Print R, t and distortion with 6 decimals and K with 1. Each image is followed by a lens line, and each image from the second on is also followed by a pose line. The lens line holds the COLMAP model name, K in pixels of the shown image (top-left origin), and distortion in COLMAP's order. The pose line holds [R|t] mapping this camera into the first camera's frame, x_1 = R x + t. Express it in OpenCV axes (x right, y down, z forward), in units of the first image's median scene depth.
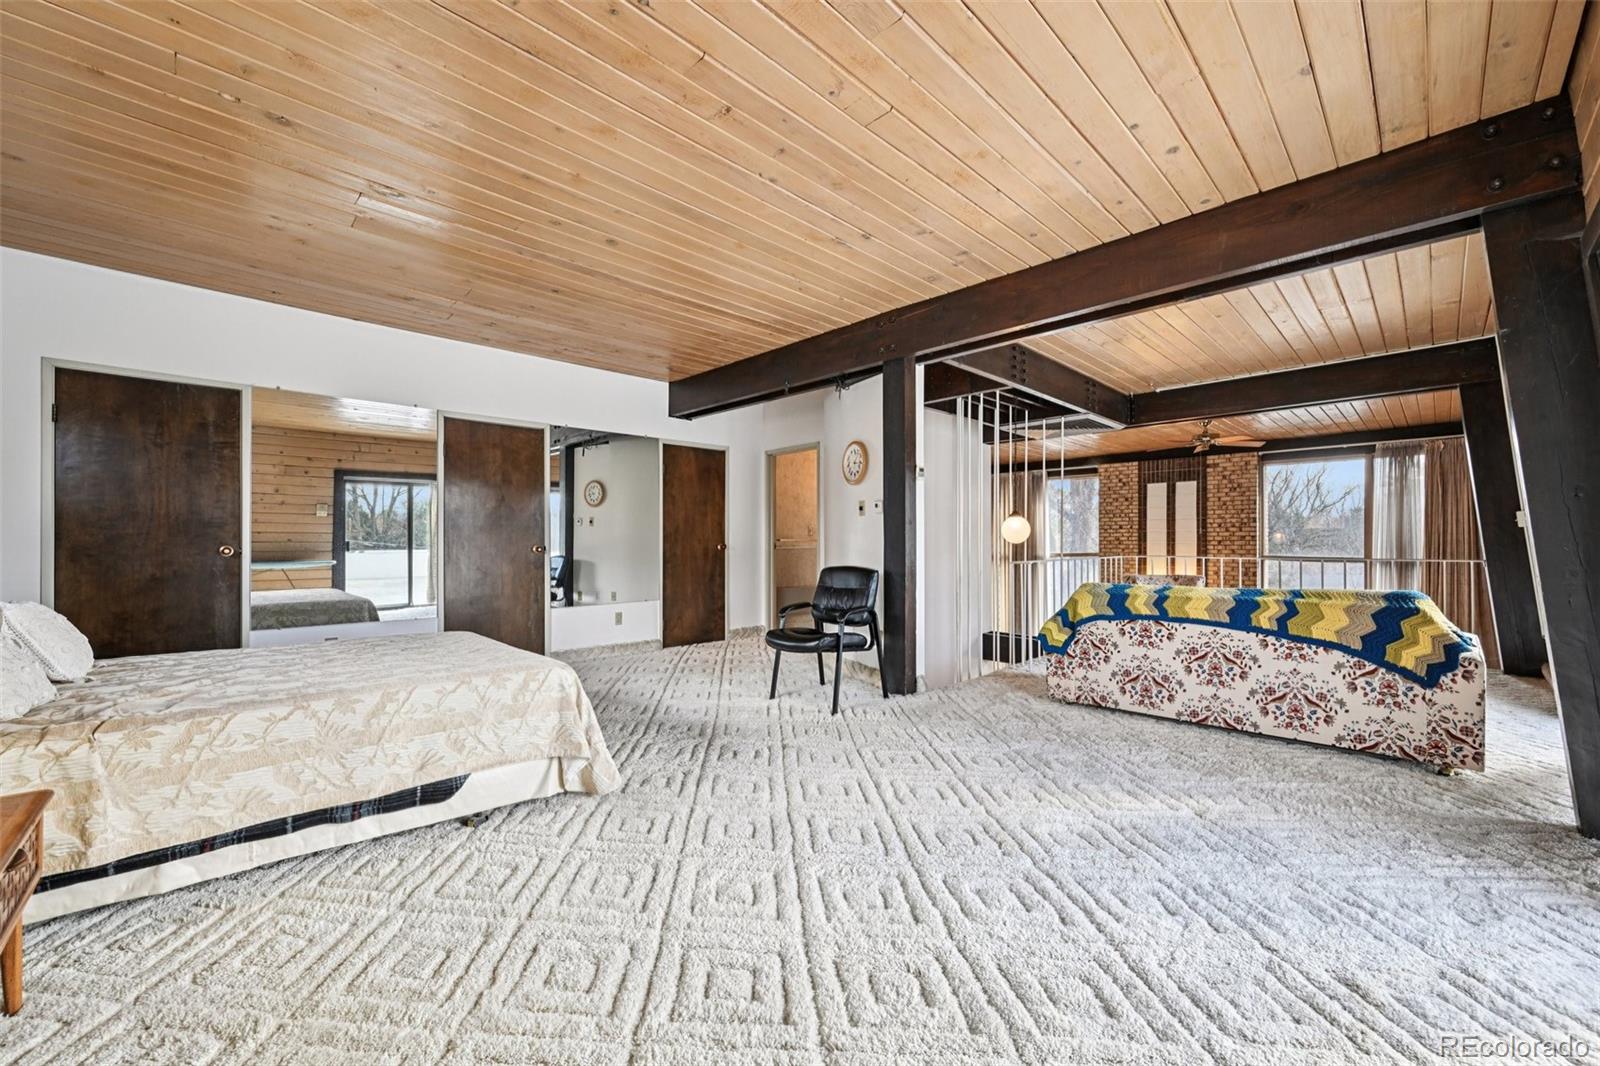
lens RADIAL K [[628.0, 0, 809.1], [0, 628.0, 539.5], [0, 0, 1]] dist [-0.001887, -0.000273]
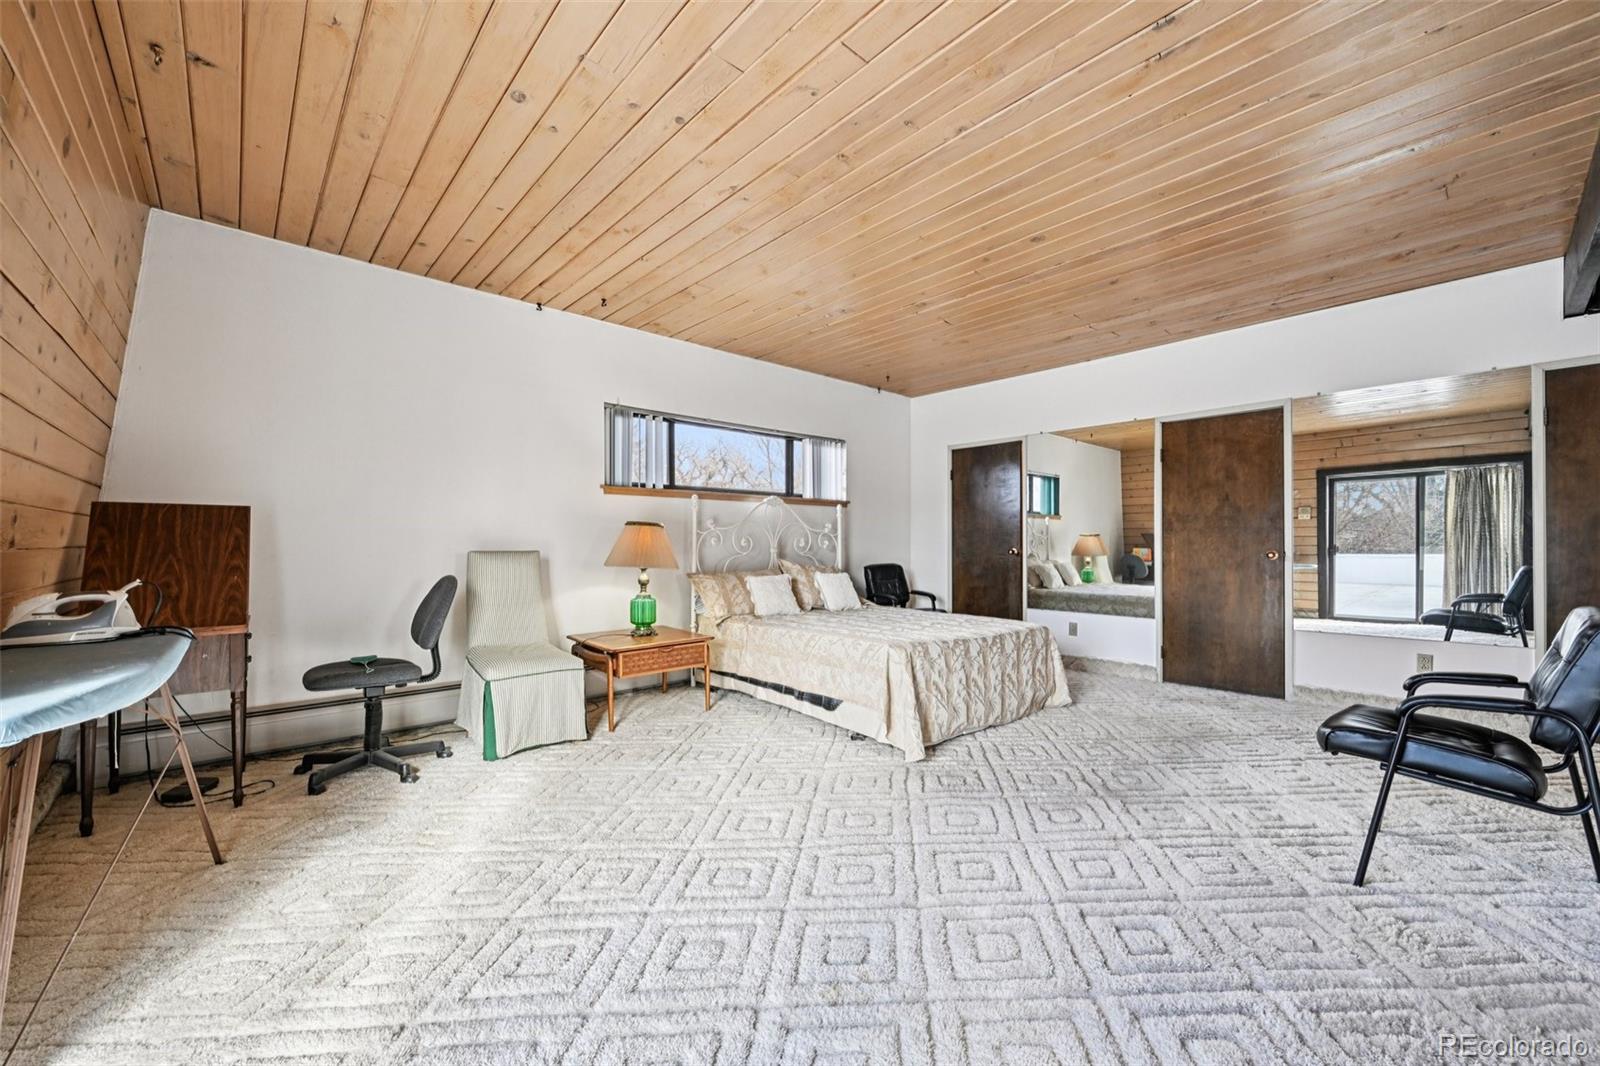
lens RADIAL K [[628.0, 0, 801.4], [0, 628.0, 543.9], [0, 0, 1]] dist [-0.001887, -0.000273]
pose [[-0.047587, -0.001740, -0.998866, 0.494233], [0.005251, 0.999984, -0.001992, -0.000232], [0.998853, -0.005340, -0.047577, 0.495285]]
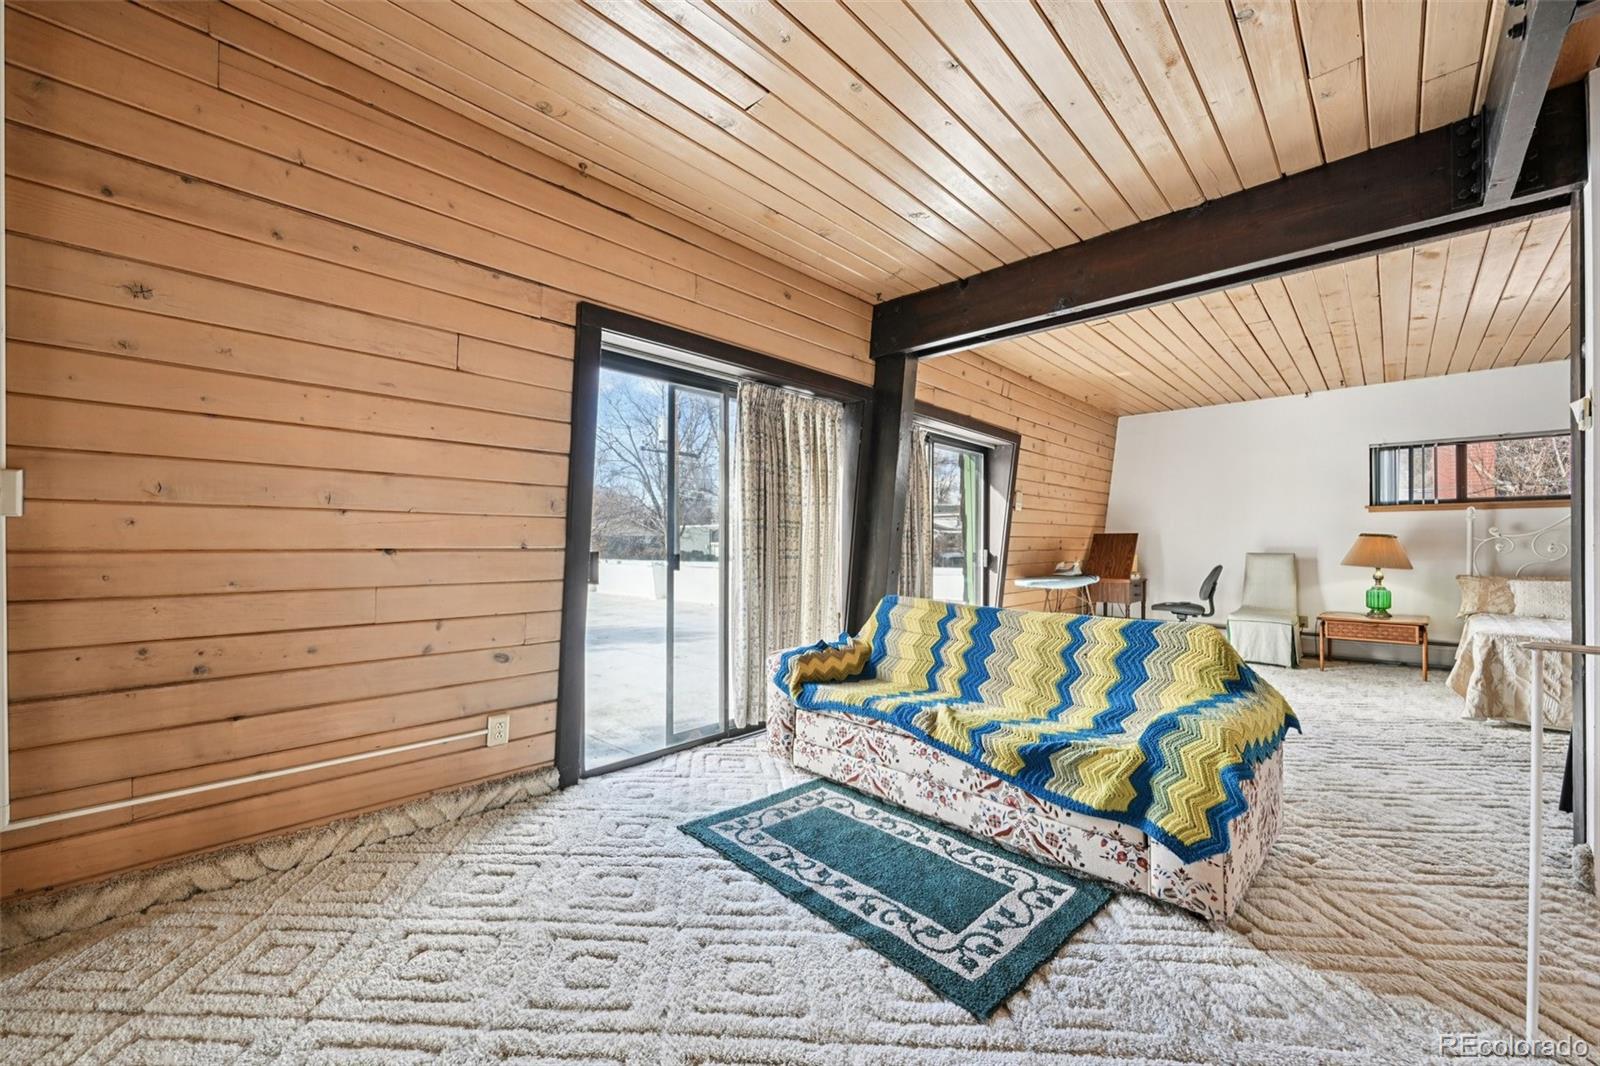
lens RADIAL K [[628.0, 0, 808.1], [0, 628.0, 537.4], [0, 0, 1]] dist [-0.001887, -0.000273]
pose [[-0.999838, -0.002000, -0.017869, 0.734689], [-0.001734, 0.999887, -0.014910, -0.006786], [0.017896, -0.014877, -0.999729, 1.414625]]
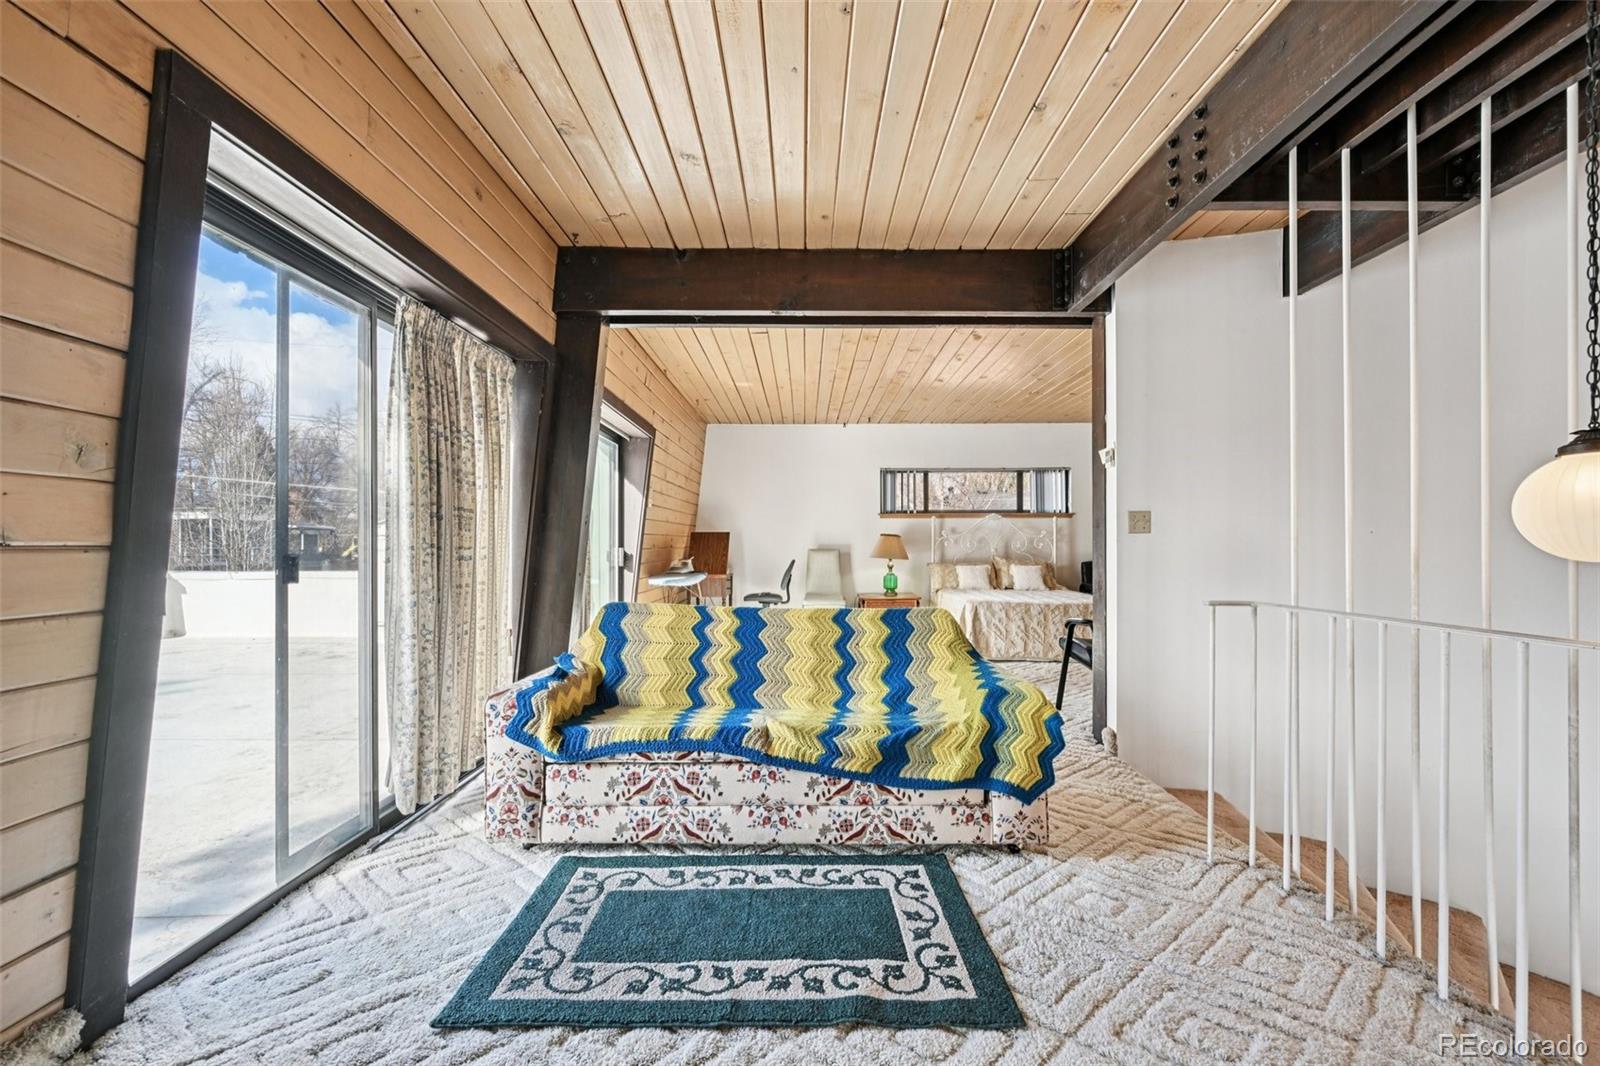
lens RADIAL K [[628.0, 0, 798.9], [0, 628.0, 541.7], [0, 0, 1]] dist [-0.001887, -0.000273]
pose [[-0.713056, -0.001140, -0.701106, 0.938829], [0.005007, 0.999965, -0.006718, -0.003407], [0.701089, -0.008300, -0.713025, 1.232084]]
